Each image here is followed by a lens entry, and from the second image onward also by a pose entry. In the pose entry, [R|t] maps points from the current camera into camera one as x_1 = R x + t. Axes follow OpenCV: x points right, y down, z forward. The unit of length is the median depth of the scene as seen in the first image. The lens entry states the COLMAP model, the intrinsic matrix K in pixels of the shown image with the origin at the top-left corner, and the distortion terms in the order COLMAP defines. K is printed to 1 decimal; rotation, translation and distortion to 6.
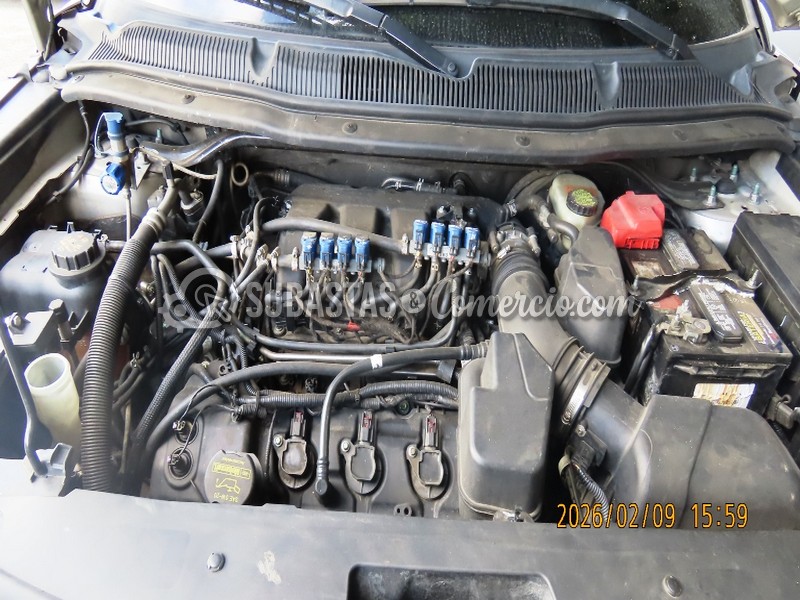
lens RADIAL K [[609.3, 0, 400.0], [0, 609.3, 300.0], [0, 0, 1]] dist [0.008255, 0.003550]
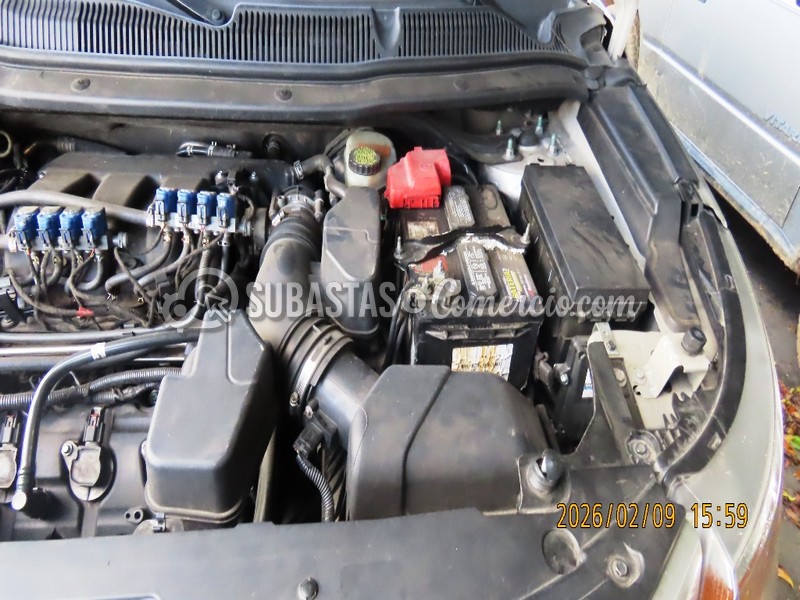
lens RADIAL K [[609.3, 0, 400.0], [0, 609.3, 300.0], [0, 0, 1]] dist [0.008255, 0.003550]
pose [[0.990596, -0.067173, 0.119195, 0.246982], [0.060678, 0.996511, 0.057310, 0.002277], [-0.122629, -0.049538, 0.991216, 0.061772]]
